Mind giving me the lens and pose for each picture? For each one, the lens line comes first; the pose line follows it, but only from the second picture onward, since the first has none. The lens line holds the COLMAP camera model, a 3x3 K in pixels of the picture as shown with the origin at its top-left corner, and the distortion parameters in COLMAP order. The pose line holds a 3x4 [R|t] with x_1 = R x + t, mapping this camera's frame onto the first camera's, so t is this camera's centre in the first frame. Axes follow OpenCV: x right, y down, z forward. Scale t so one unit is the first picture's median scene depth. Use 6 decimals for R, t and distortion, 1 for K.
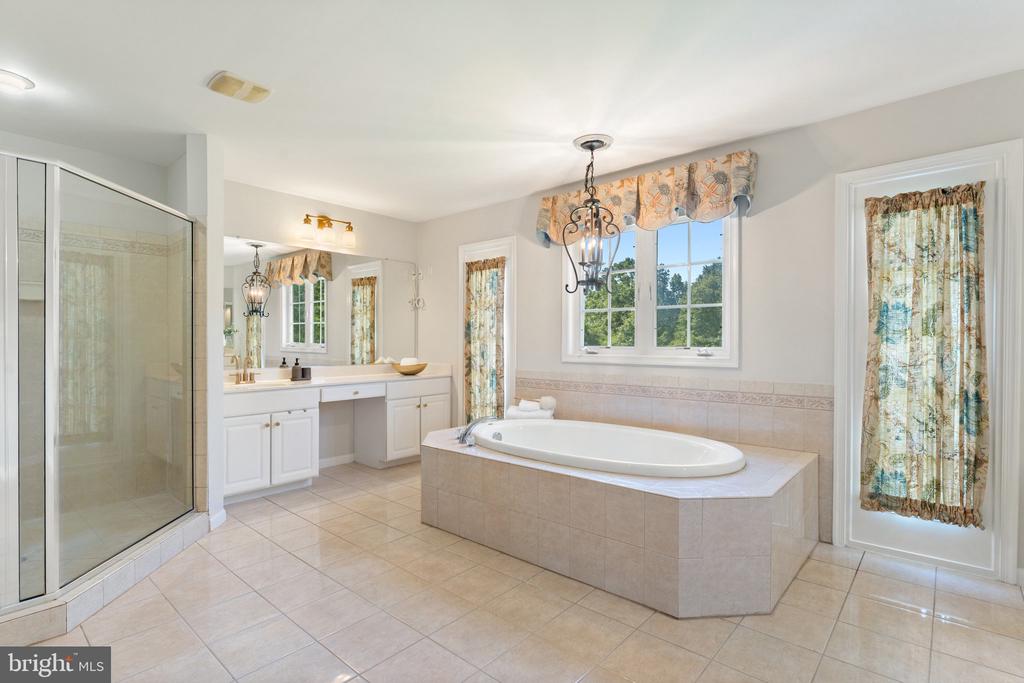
lens RADIAL K [[502.3, 0, 512.4], [0, 502.3, 343.7], [0, 0, 1]] dist [-0.012463, -0.000218]
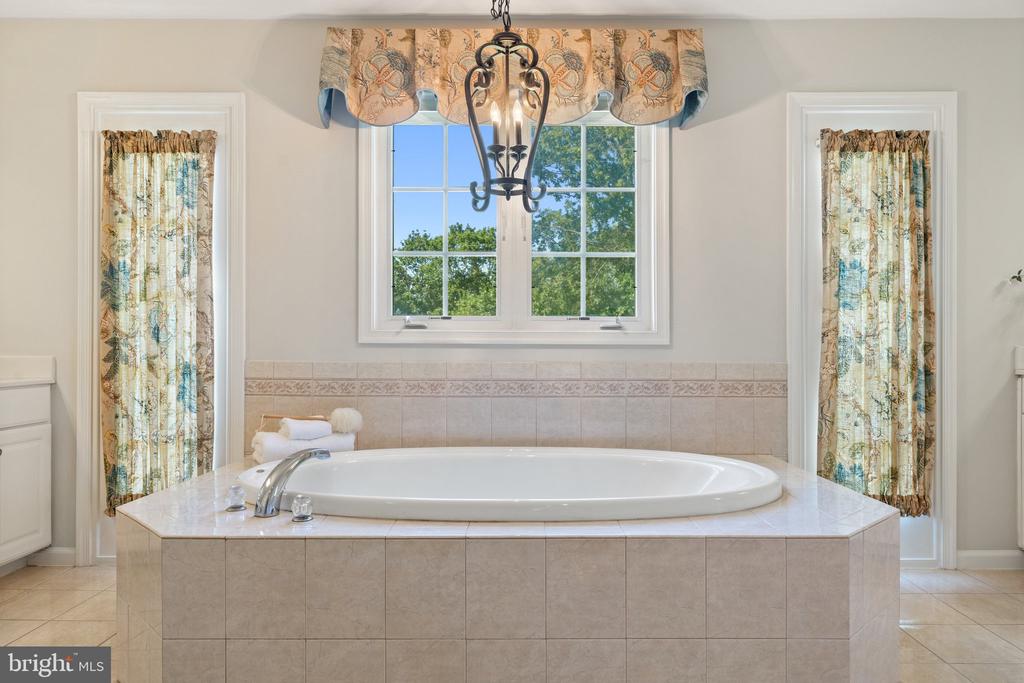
lens RADIAL K [[677.0, 0, 519.2], [0, 677.0, 354.9], [0, 0, 1]] dist [-0.005376, 0.001404]
pose [[0.747703, 0.002424, 0.664029, -0.357938], [0.000515, 0.999991, -0.004230, 0.072638], [-0.664033, 0.003505, 0.747695, 0.485942]]
